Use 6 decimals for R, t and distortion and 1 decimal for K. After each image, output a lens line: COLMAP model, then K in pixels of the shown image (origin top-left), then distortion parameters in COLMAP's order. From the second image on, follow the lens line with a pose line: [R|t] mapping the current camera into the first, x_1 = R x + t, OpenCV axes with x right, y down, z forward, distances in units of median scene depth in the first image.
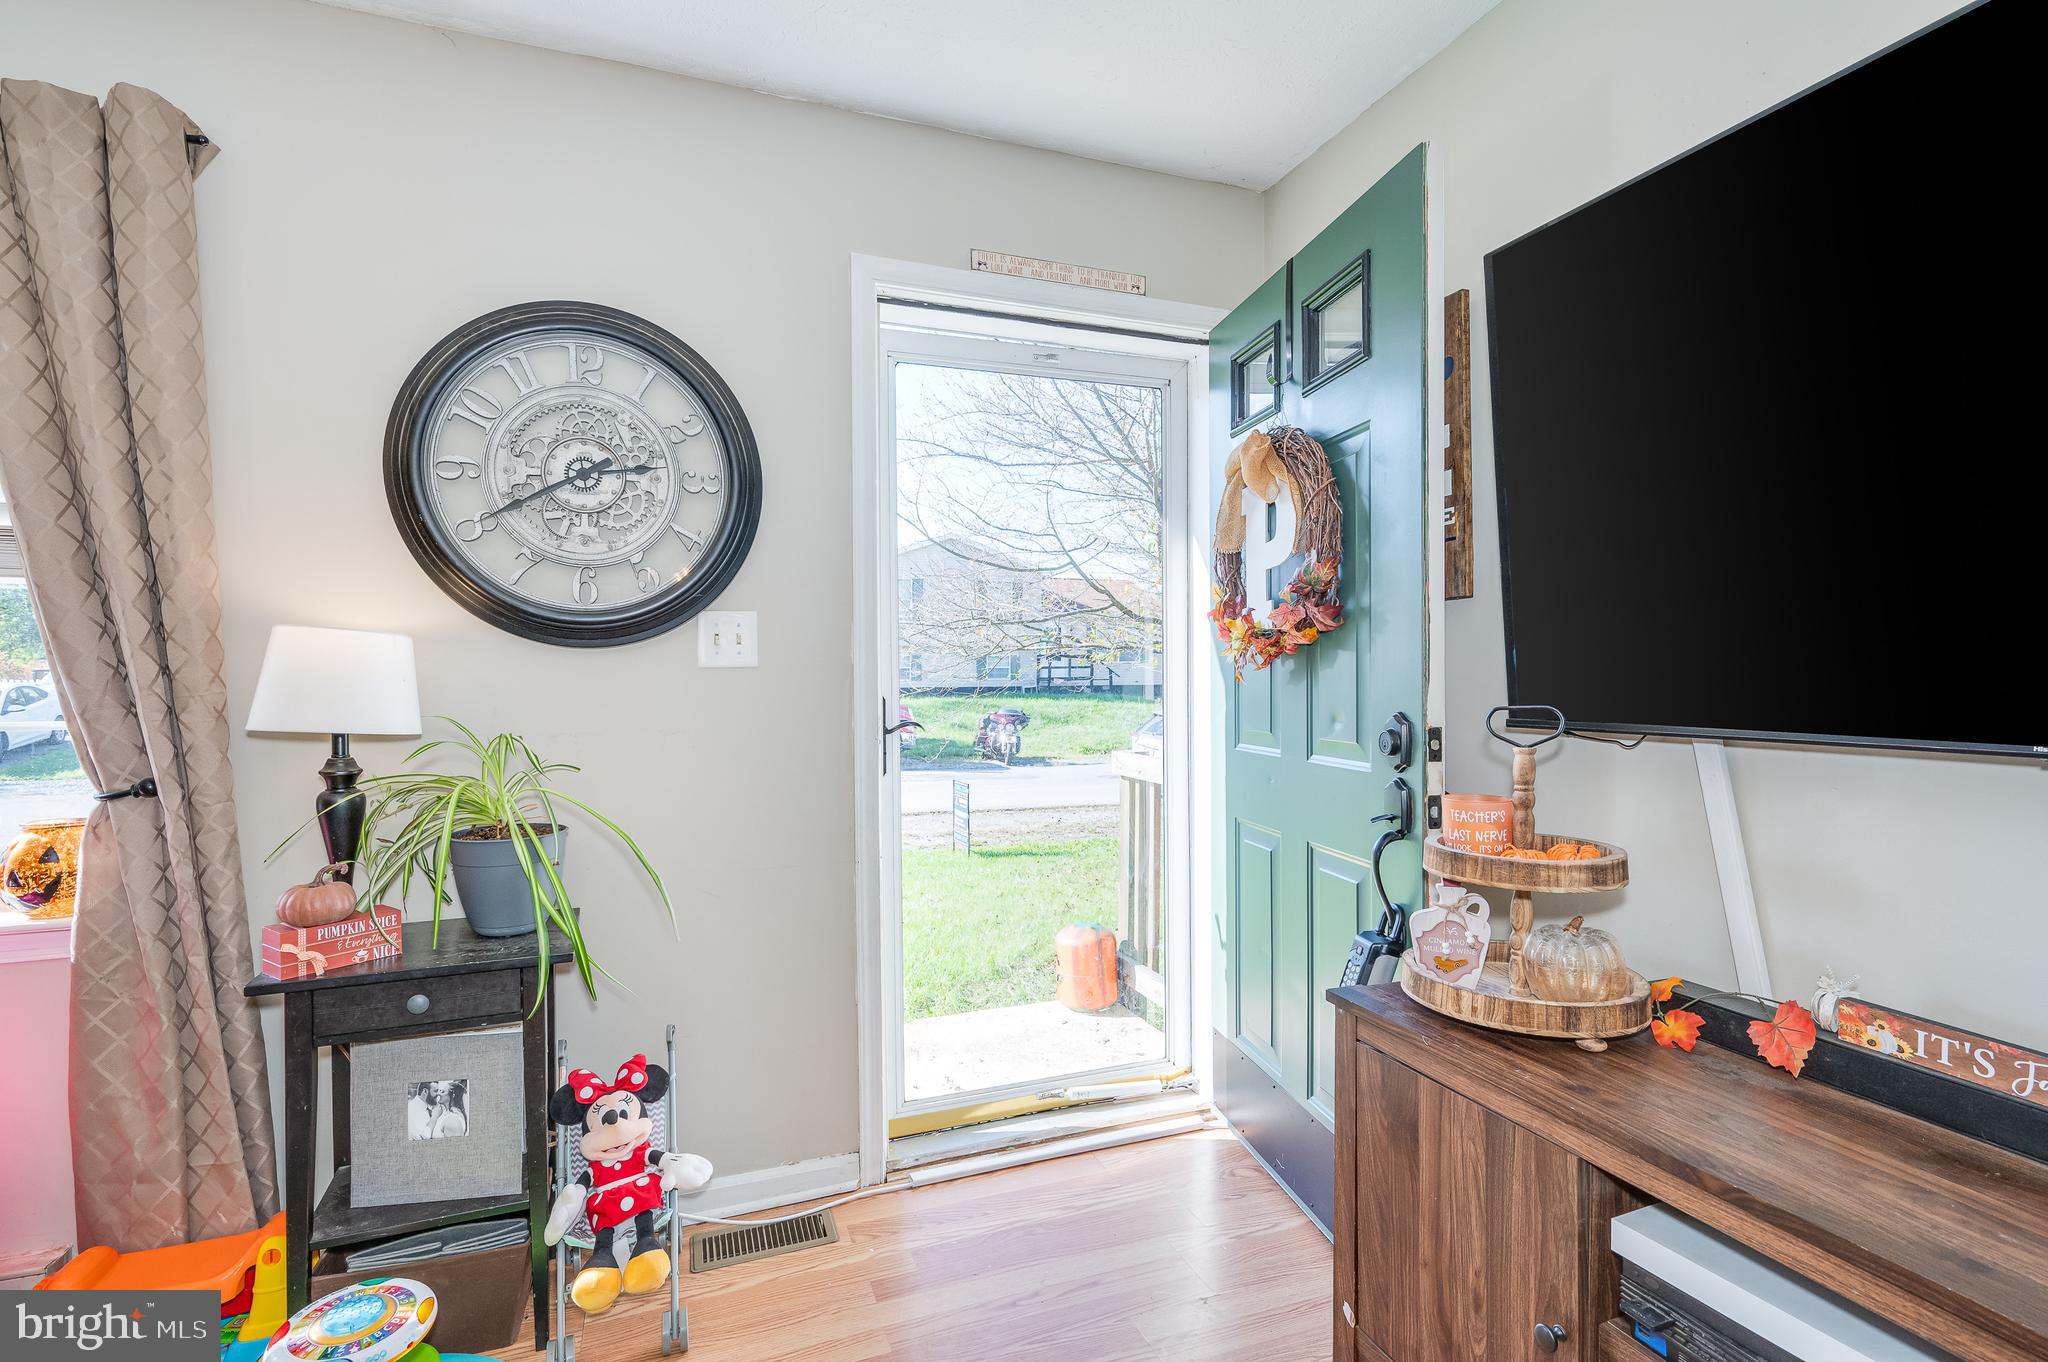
lens RADIAL K [[963.1, 0, 1030.4], [0, 963.1, 693.9], [0, 0, 1]] dist [-0.004605, 0.000247]
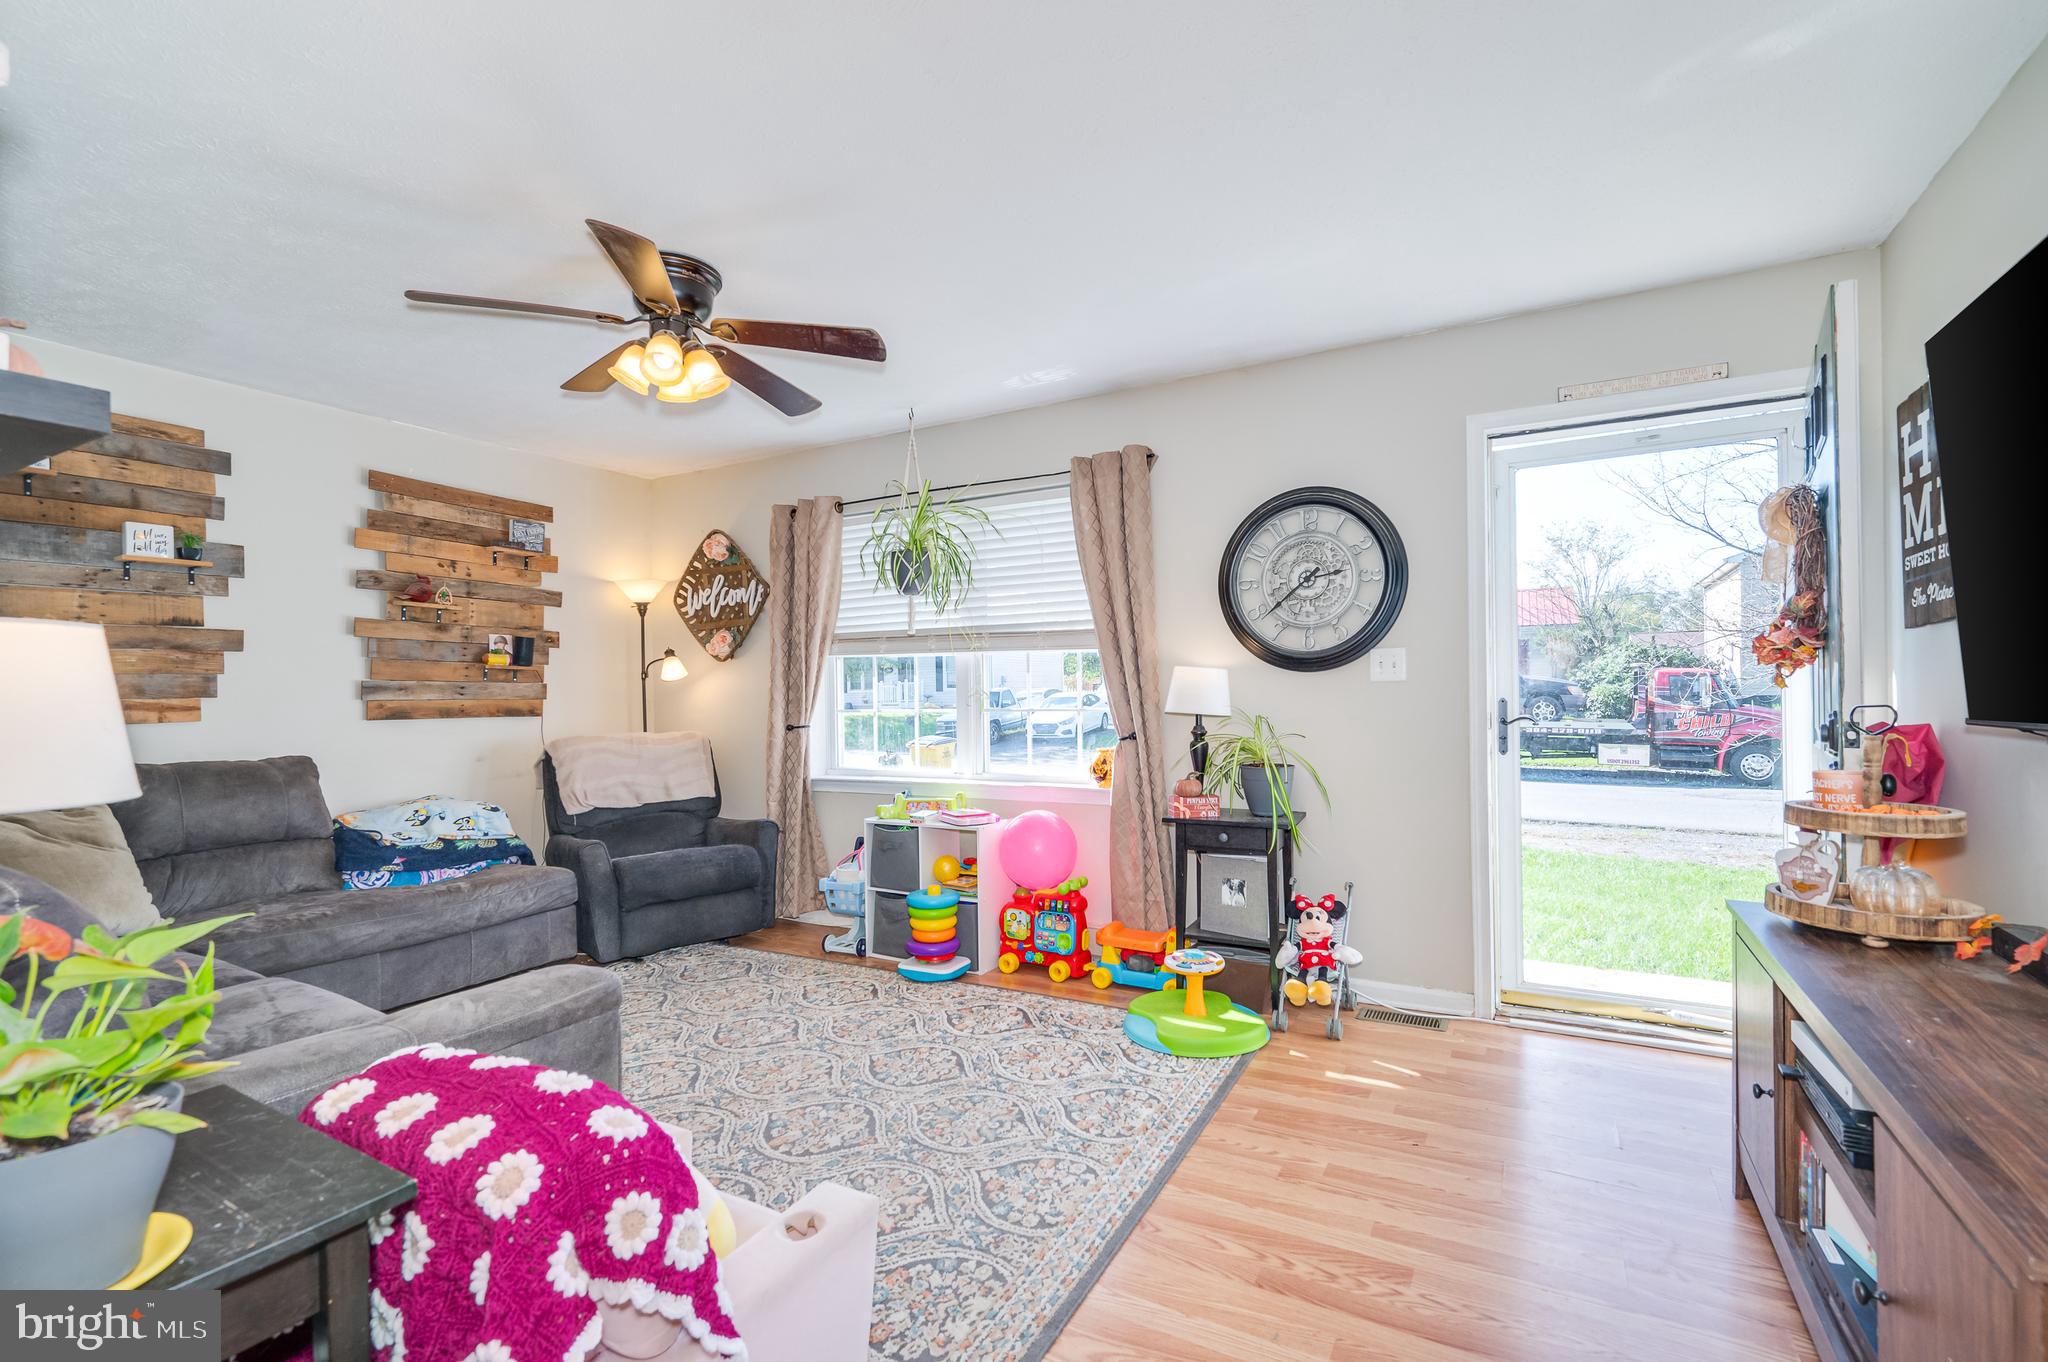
lens RADIAL K [[900.9, 0, 1039.4], [0, 900.9, 688.5], [0, 0, 1]] dist [0.004559, -0.001381]
pose [[0.650636, -0.006041, -0.759366, 0.604760], [-0.004984, 0.999913, -0.012224, 0.009556], [0.759374, 0.011738, 0.650549, -0.612434]]
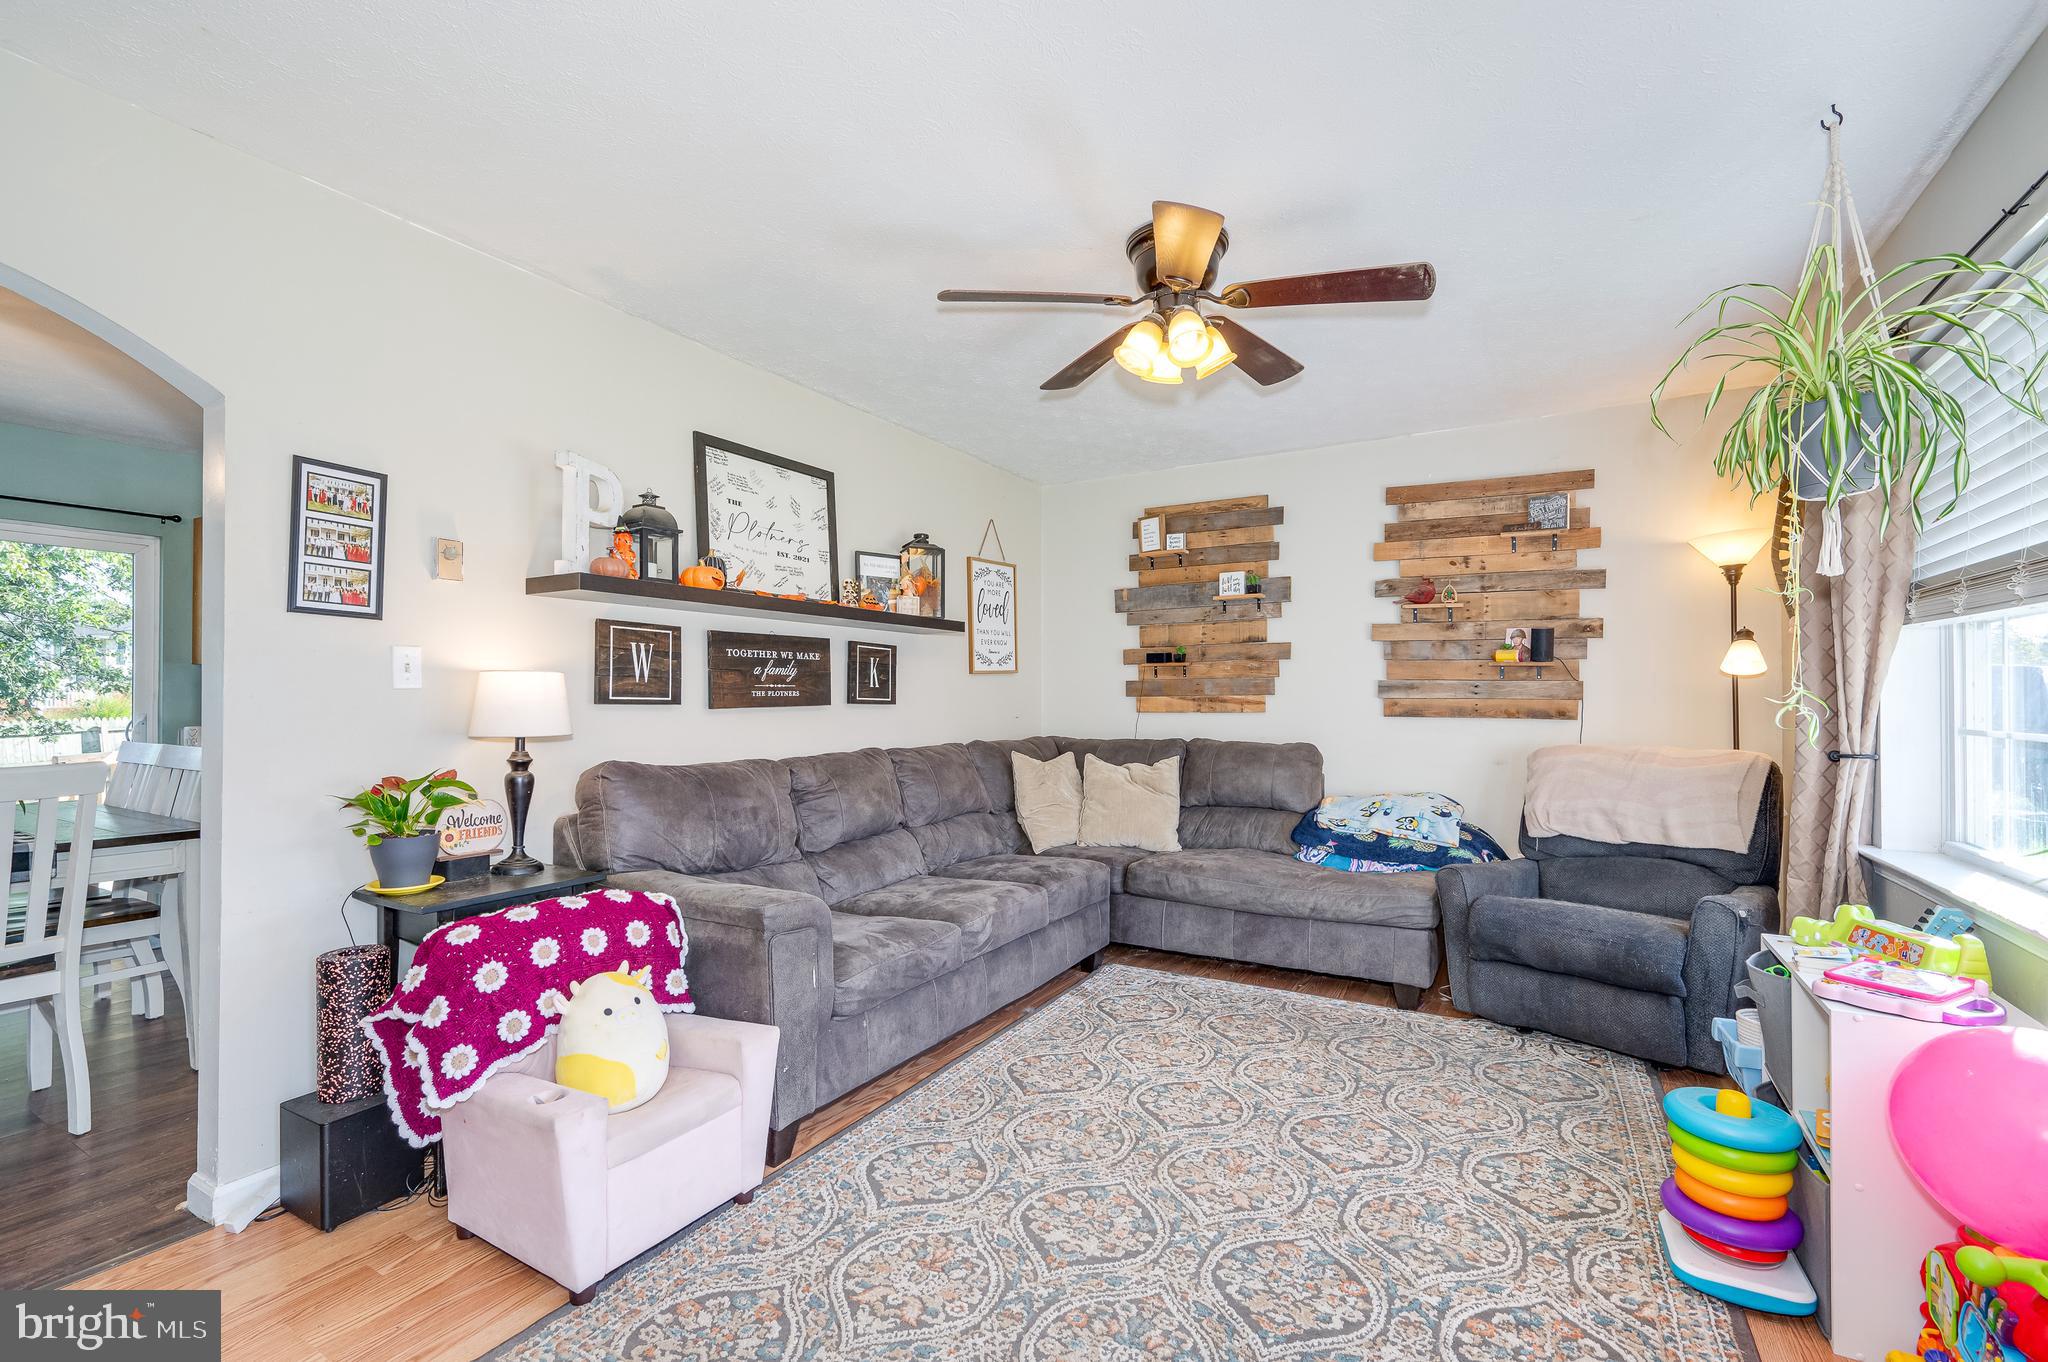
lens RADIAL K [[900.9, 0, 1054.1], [0, 900.9, 691.2], [0, 0, 1]] dist [0.004559, -0.001381]
pose [[-0.765980, 0.002221, -0.642861, 0.087704], [-0.006580, 0.999915, 0.011294, -0.021187], [0.642831, 0.012881, -0.765900, 0.900045]]
